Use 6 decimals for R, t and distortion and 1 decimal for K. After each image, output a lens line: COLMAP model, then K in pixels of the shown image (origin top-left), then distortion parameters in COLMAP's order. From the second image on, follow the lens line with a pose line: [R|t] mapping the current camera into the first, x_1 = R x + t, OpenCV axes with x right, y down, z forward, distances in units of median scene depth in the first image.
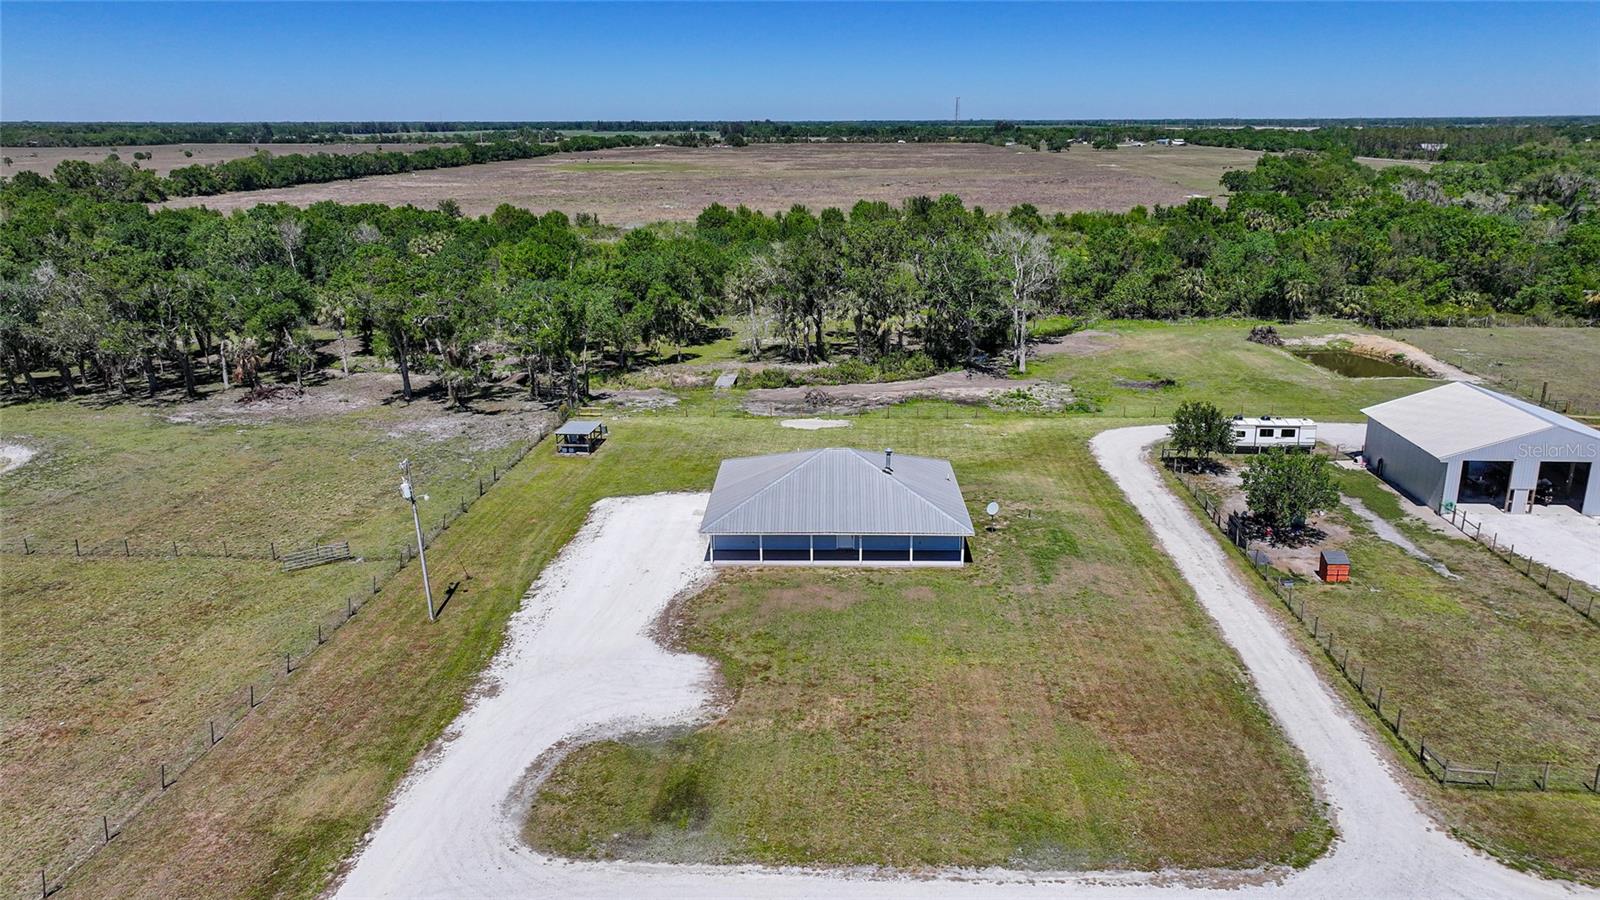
lens RADIAL K [[1111.0, 0, 805.7], [0, 1111.0, 454.1], [0, 0, 1]] dist [0.003586, 0.008938]
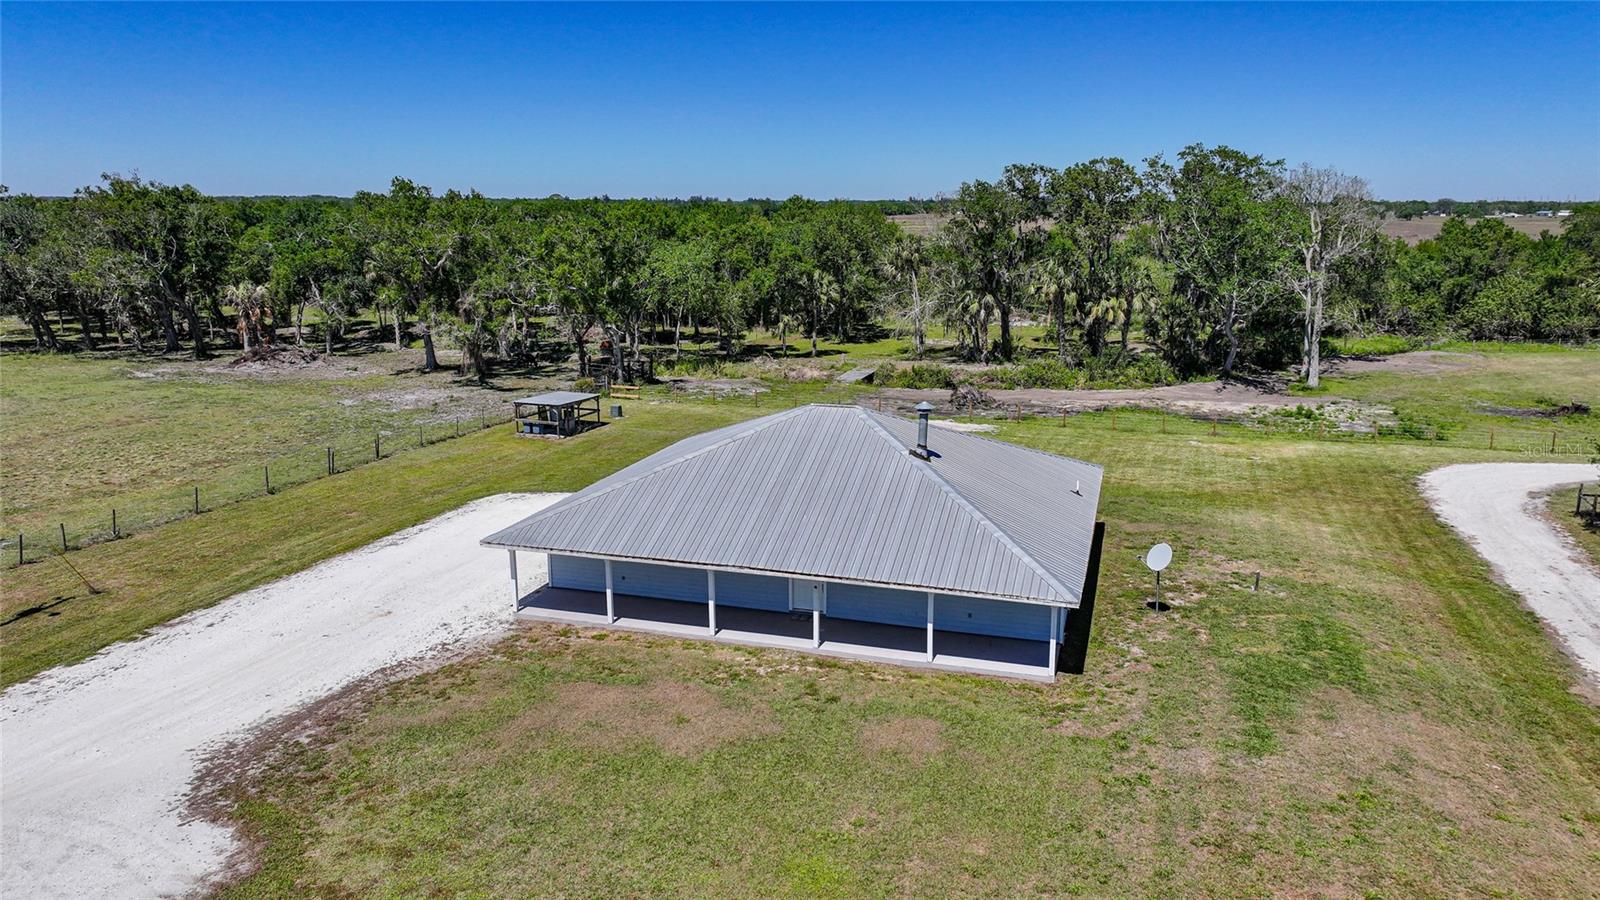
lens RADIAL K [[1111.0, 0, 809.3], [0, 1111.0, 450.9], [0, 0, 1]] dist [0.003586, 0.008938]
pose [[0.963138, 0.065219, -0.260982, 0.093780], [-0.083994, 0.994571, -0.061431, 0.029229], [0.255559, 0.081087, 0.963387, 0.341380]]
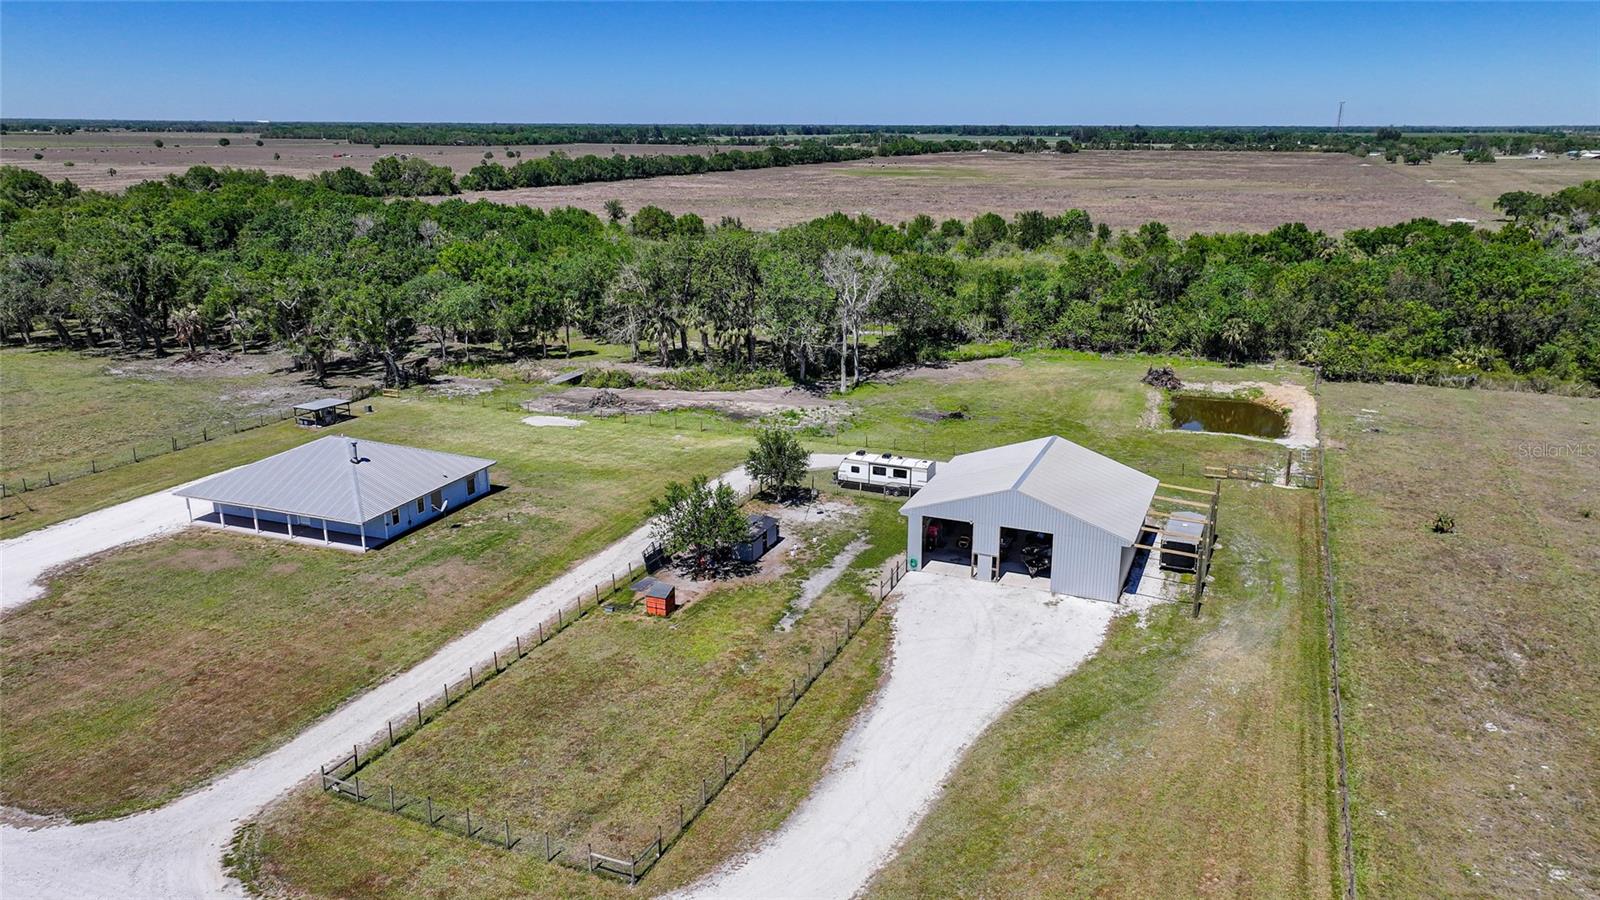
lens RADIAL K [[1111.0, 0, 805.3], [0, 1111.0, 456.2], [0, 0, 1]] dist [0.003586, 0.008938]
pose [[0.943603, 0.101580, -0.315110, 0.530457], [-0.101948, 0.994671, 0.015360, -0.032420], [0.314991, 0.017631, 0.948931, 0.057253]]
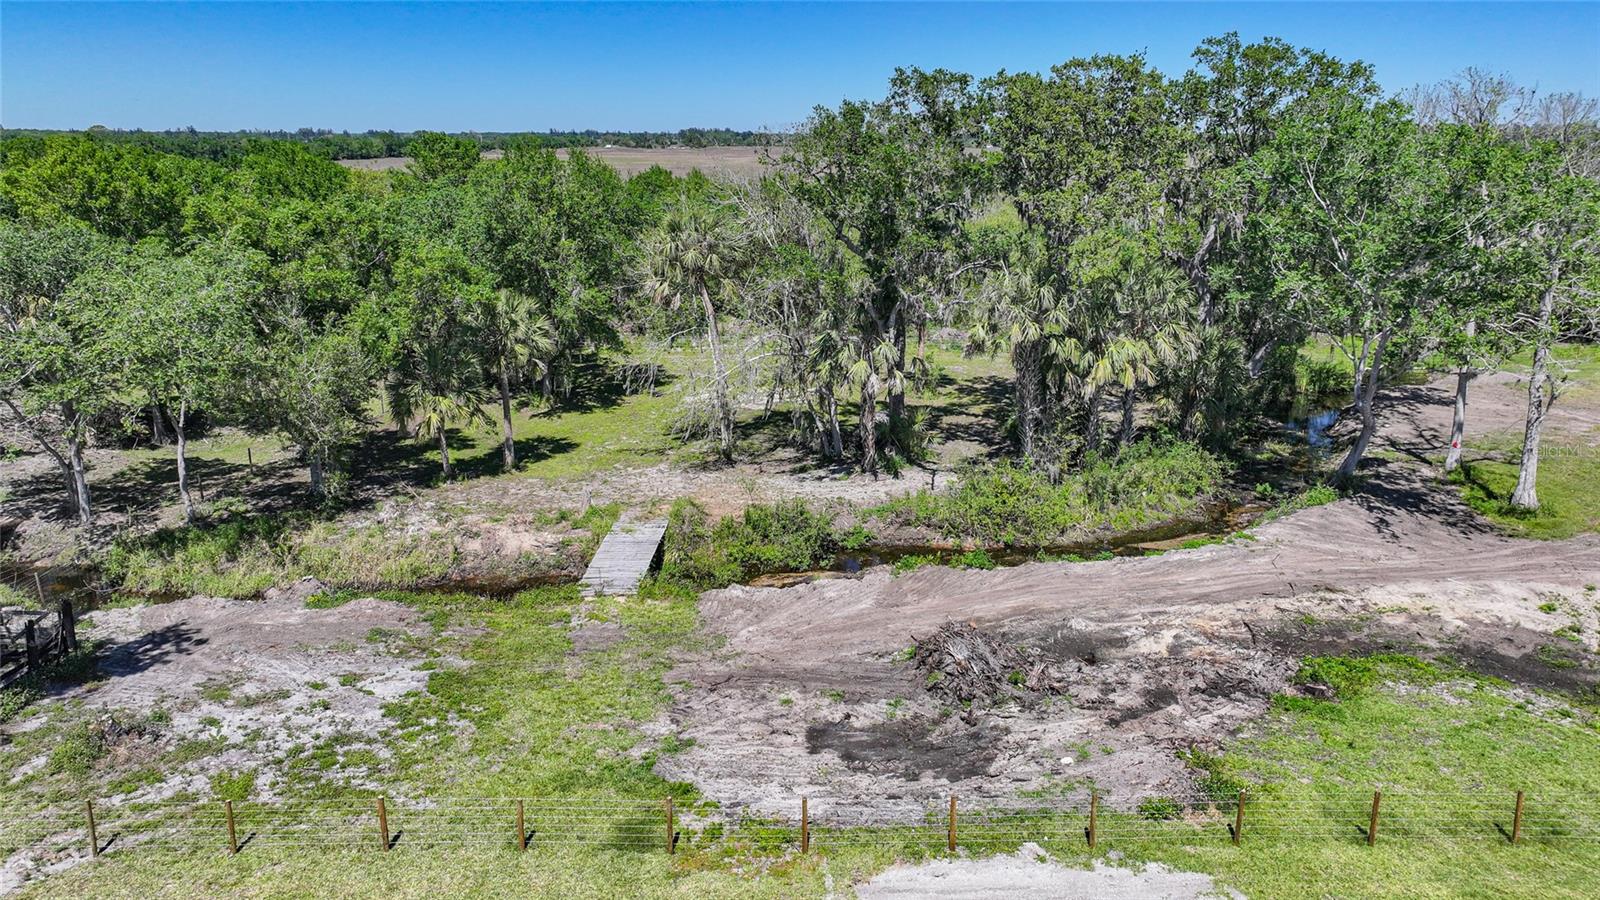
lens RADIAL K [[1111.0, 0, 802.4], [0, 1111.0, 450.8], [0, 0, 1]] dist [0.003586, 0.008938]
pose [[0.999469, -0.005377, 0.032145, -0.035329], [0.005884, 0.999859, -0.015708, -0.096066], [-0.032056, 0.015889, 0.999360, 0.742746]]
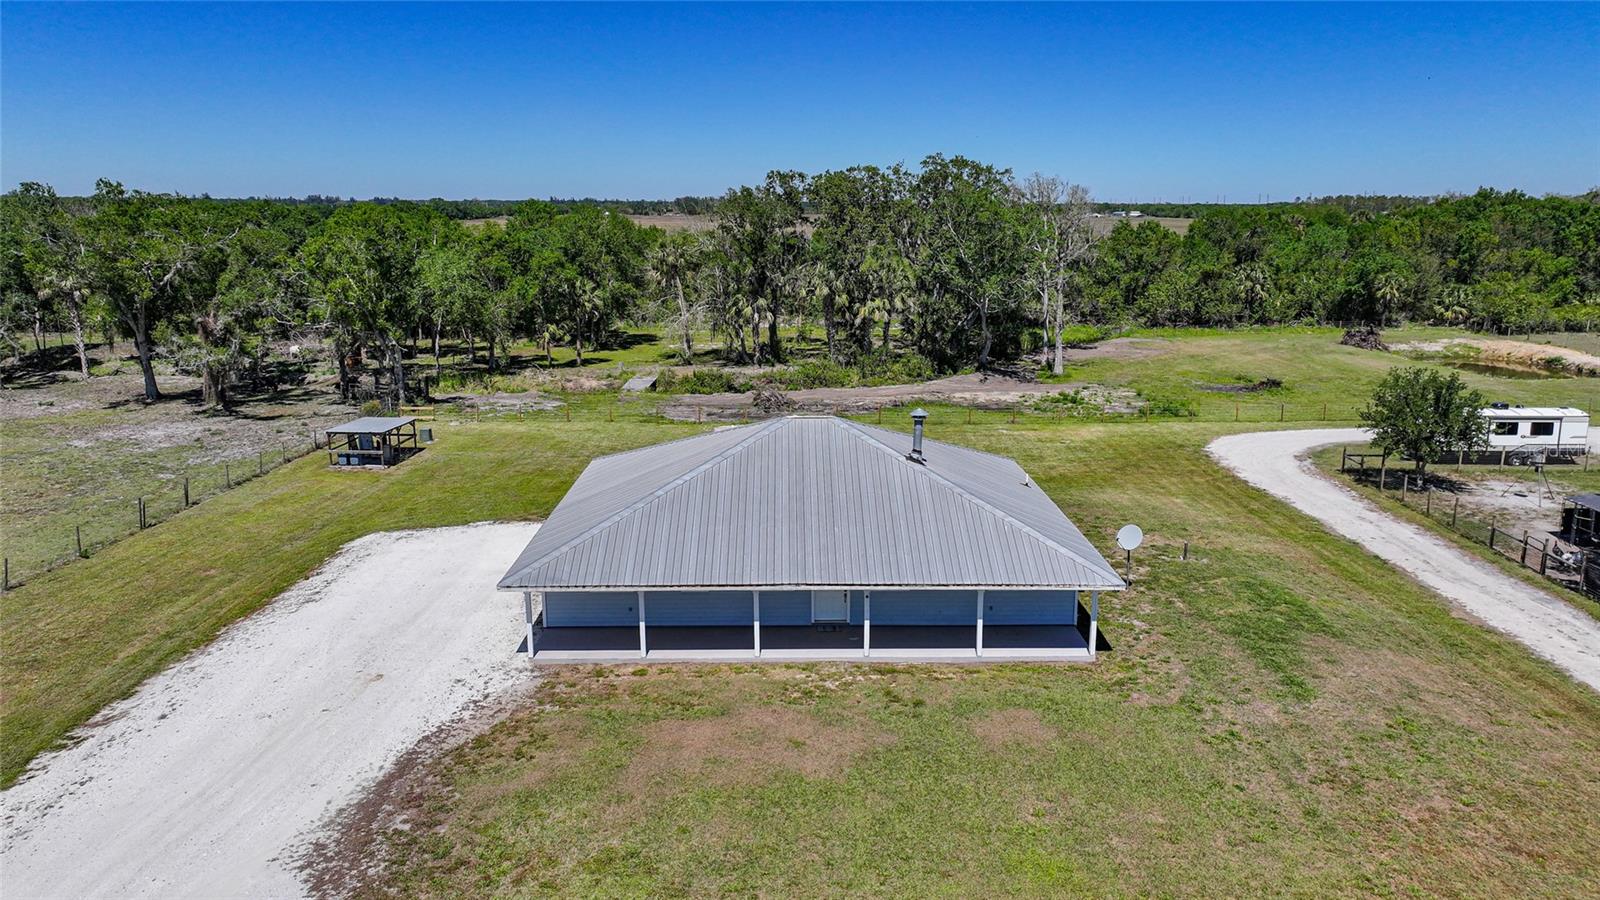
lens RADIAL K [[1111.0, 0, 804.1], [0, 1111.0, 454.5], [0, 0, 1]] dist [0.003586, 0.008938]
pose [[0.999230, -0.001131, 0.039228, 0.004117], [0.003905, 0.997490, -0.070700, 0.029723], [-0.039050, 0.070798, 0.996726, 0.329413]]
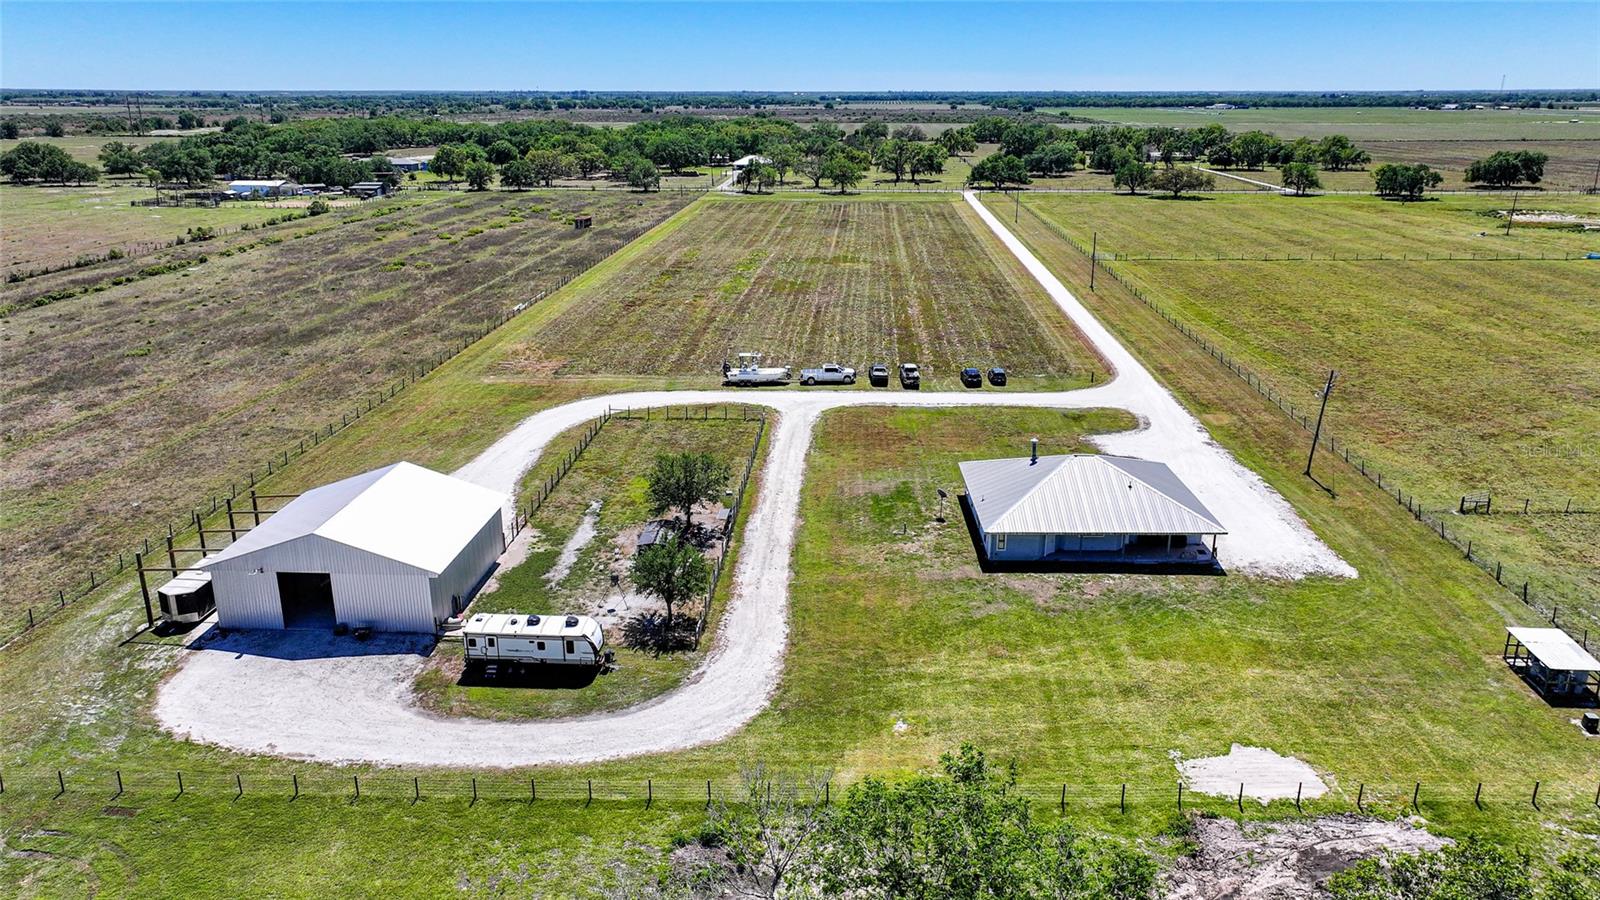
lens RADIAL K [[1111.0, 0, 814.8], [0, 1111.0, 448.8], [0, 0, 1]] dist [0.003586, 0.008938]
pose [[-0.999879, 0.007784, -0.013499, 0.202703], [-0.001279, 0.822386, 0.568929, -0.417172], [0.015530, 0.568877, -0.822276, 1.232272]]
